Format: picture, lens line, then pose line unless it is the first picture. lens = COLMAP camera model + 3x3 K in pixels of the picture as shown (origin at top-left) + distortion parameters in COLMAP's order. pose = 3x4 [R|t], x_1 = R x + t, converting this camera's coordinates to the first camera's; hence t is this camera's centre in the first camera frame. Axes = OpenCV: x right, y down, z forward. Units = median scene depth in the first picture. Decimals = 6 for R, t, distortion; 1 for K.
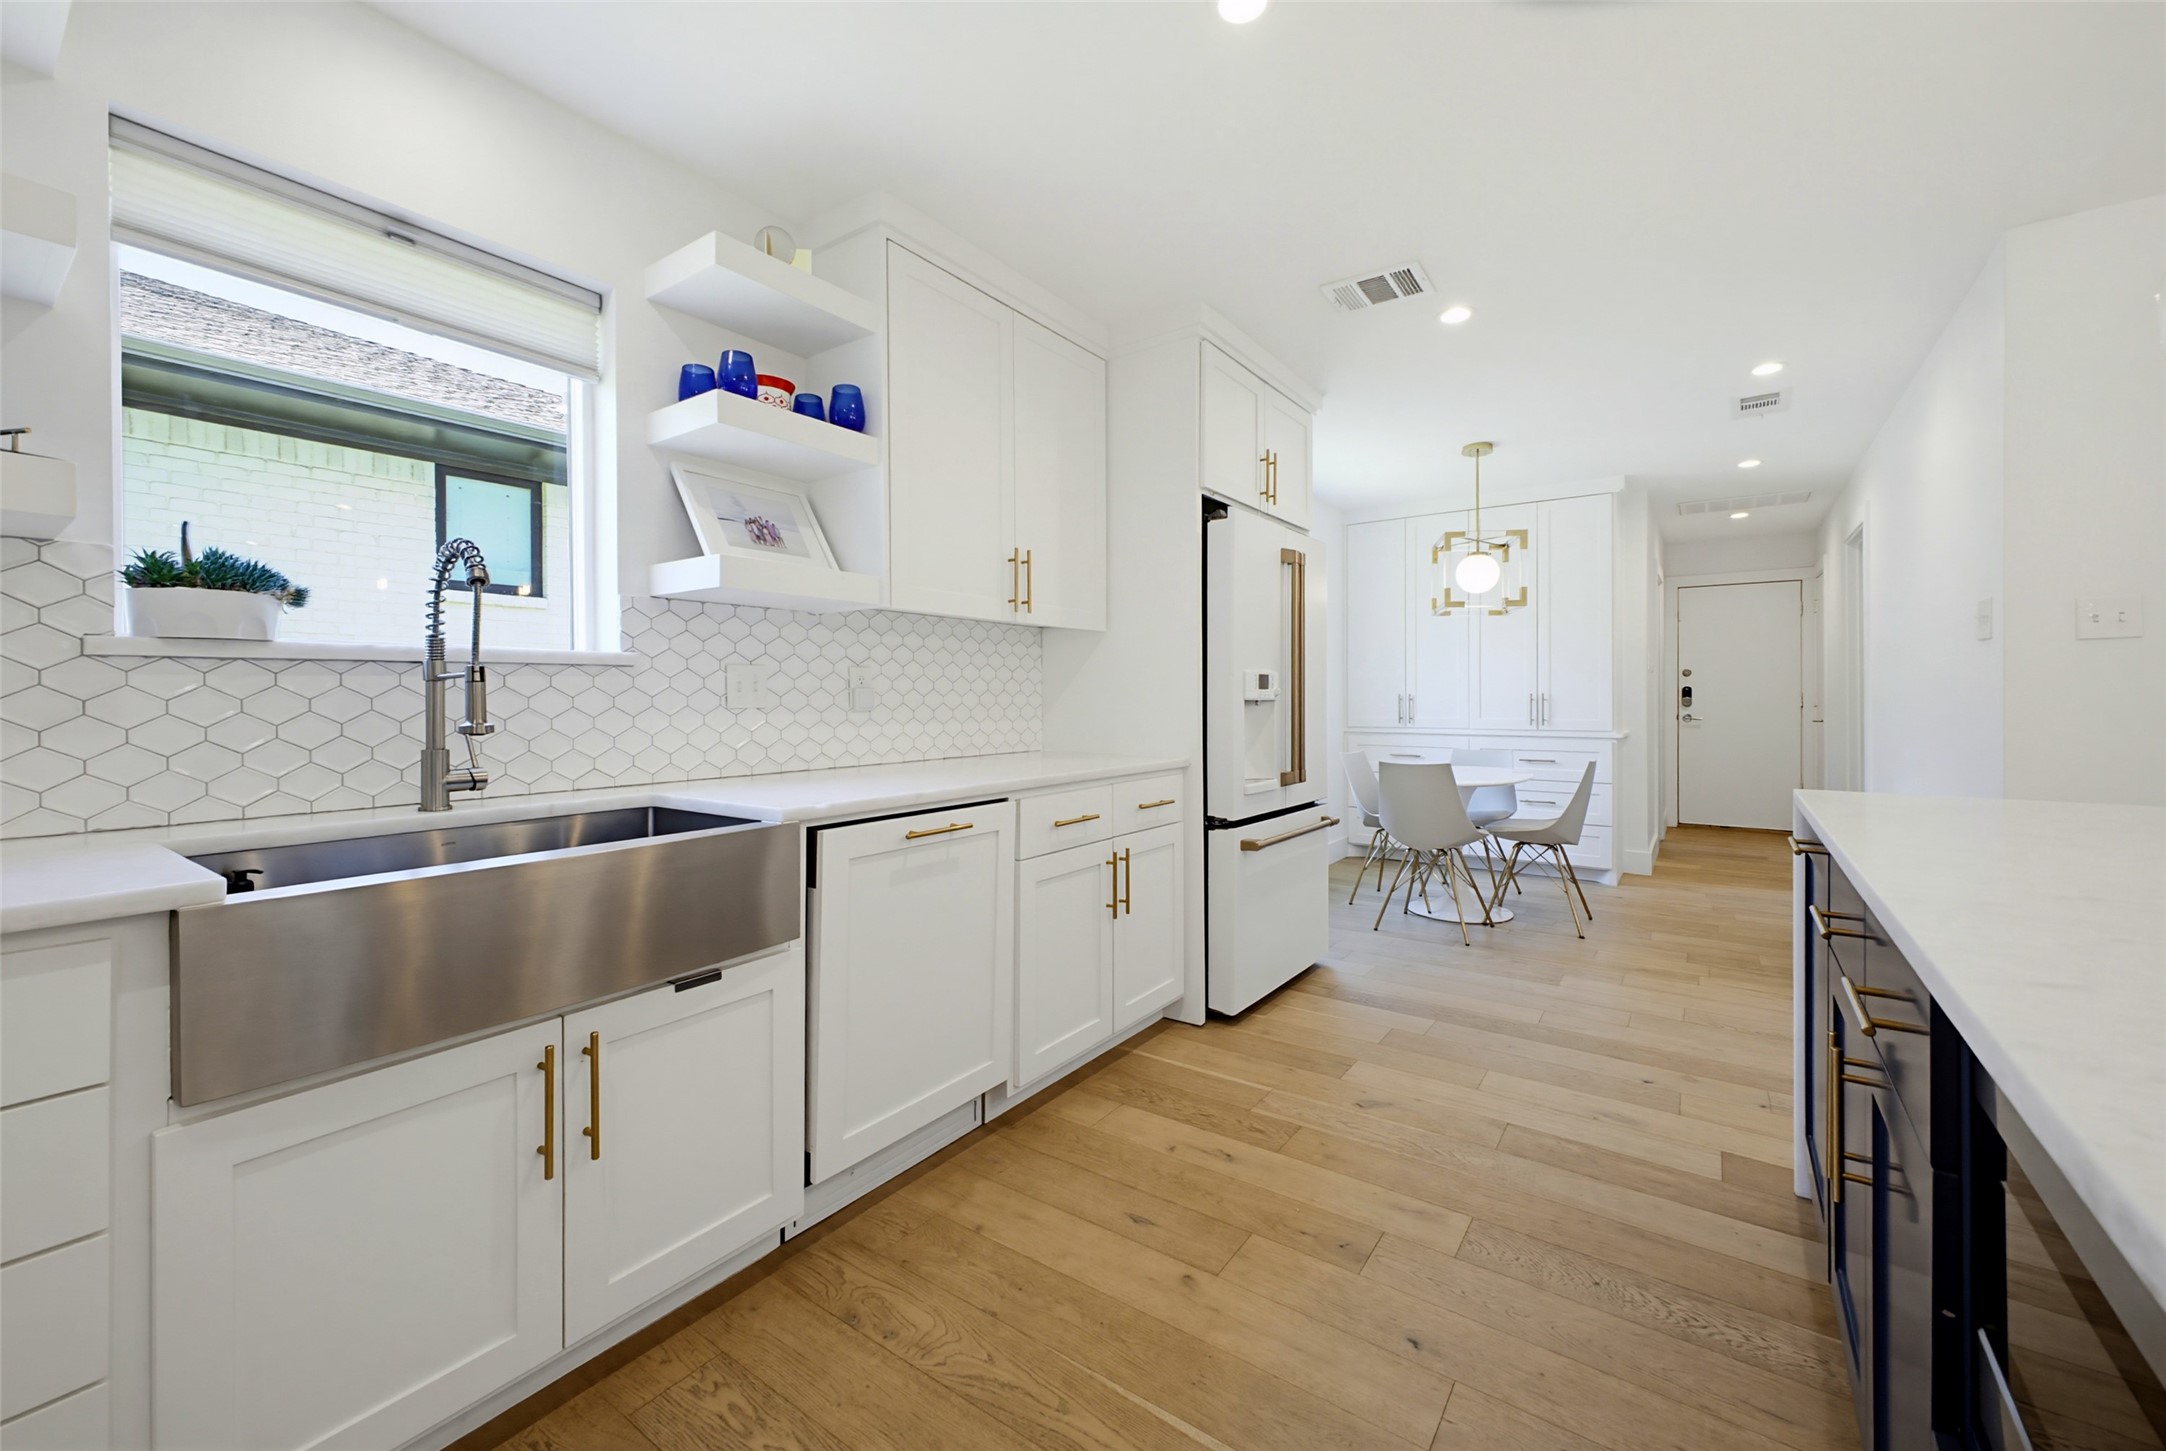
lens RADIAL K [[863.5, 0, 1088.3], [0, 863.5, 695.7], [0, 0, 1]] dist [0.013437, -0.000969]
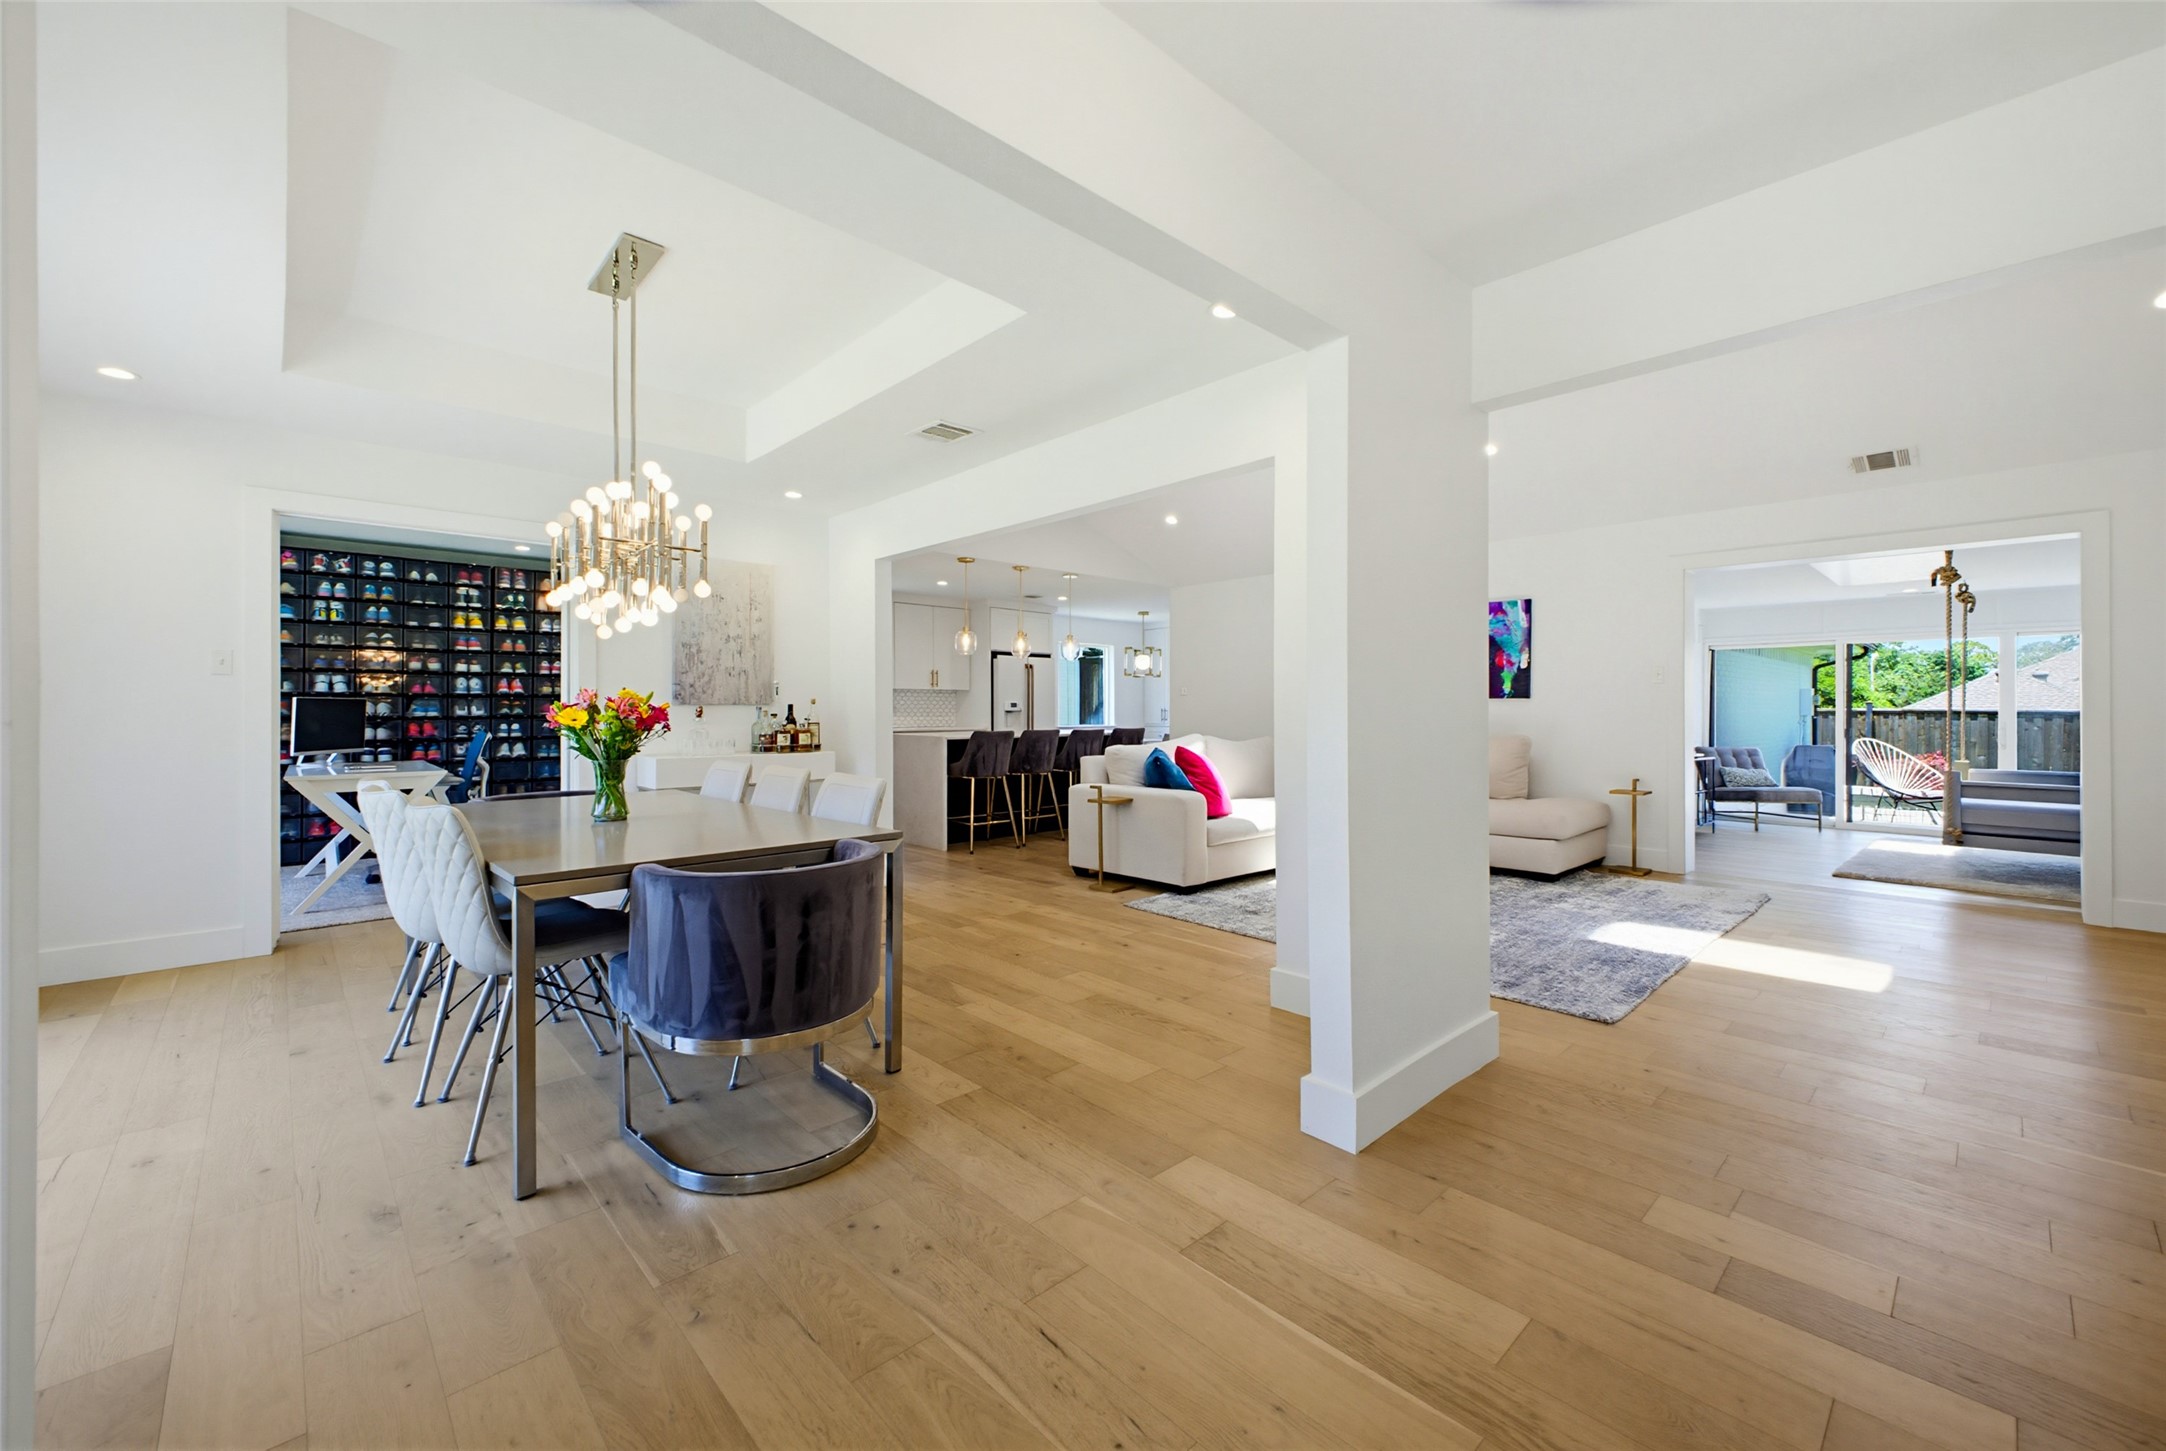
lens RADIAL K [[863.5, 0, 1086.3], [0, 863.5, 711.7], [0, 0, 1]] dist [0.013437, -0.000969]
pose [[0.980329, 0.000700, -0.197368, 1.320261], [0.000292, 0.999987, 0.005001, -0.009249], [0.197369, -0.004960, 0.980317, -2.570432]]
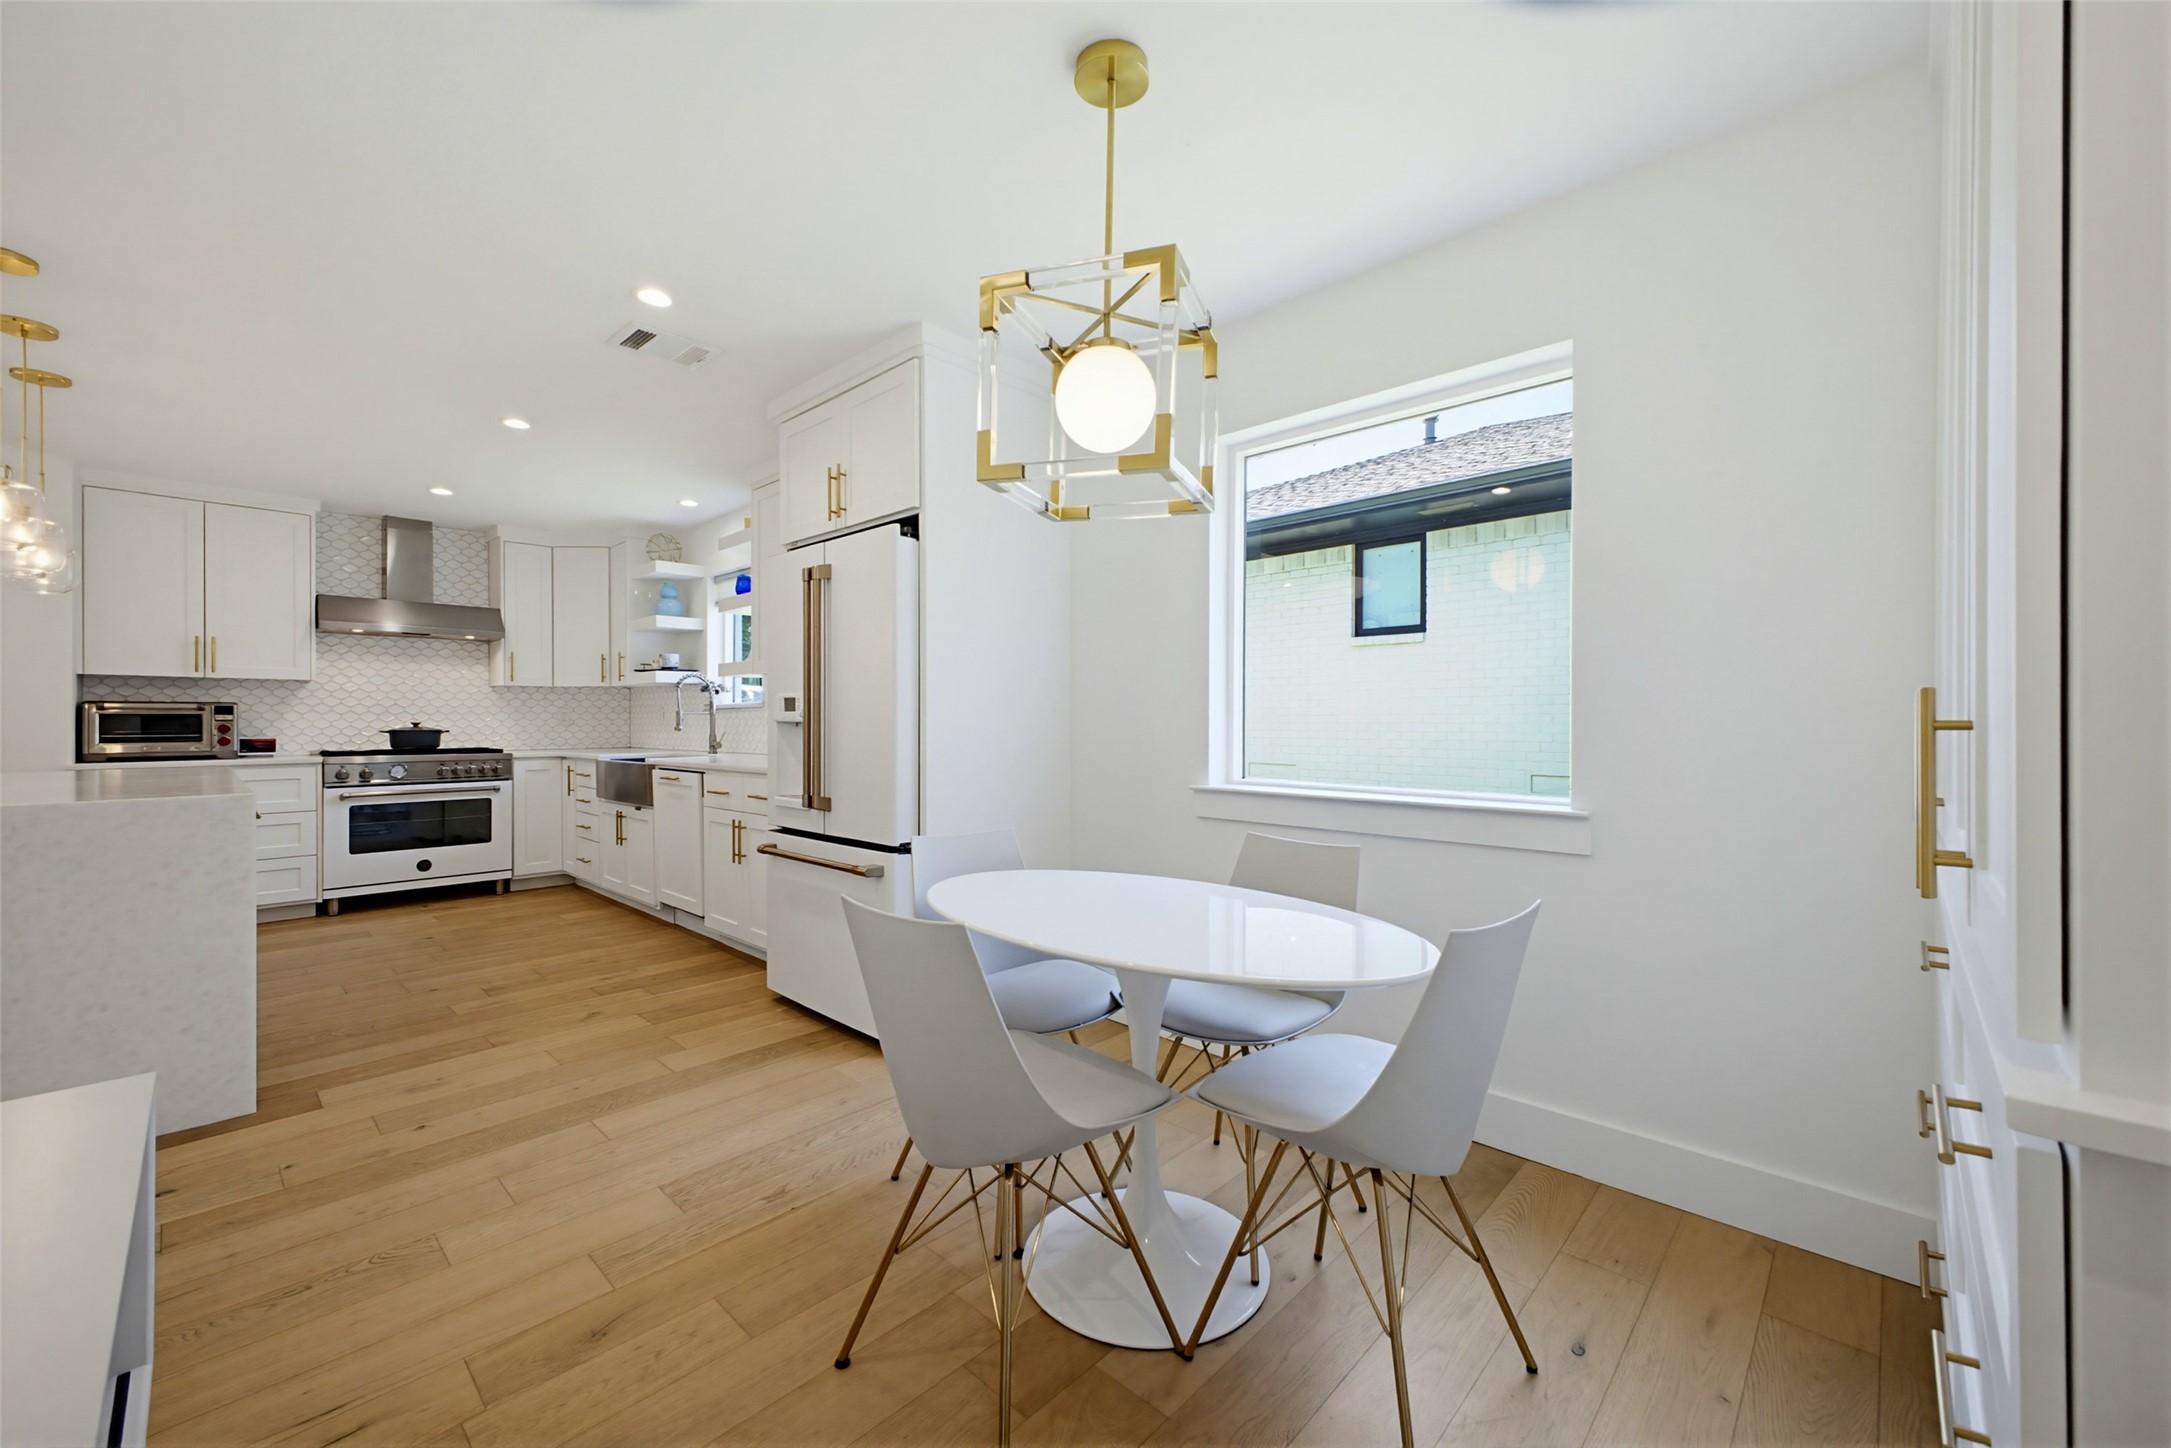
lens RADIAL K [[865.5, 0, 1096.4], [0, 865.5, 711.1], [0, 0, 1]] dist [0.013437, -0.000969]
pose [[-0.139262, -0.007147, -0.990230, 1.414590], [0.005607, 0.999952, -0.008006, 0.002432], [0.990240, -0.006667, -0.139216, 1.775178]]
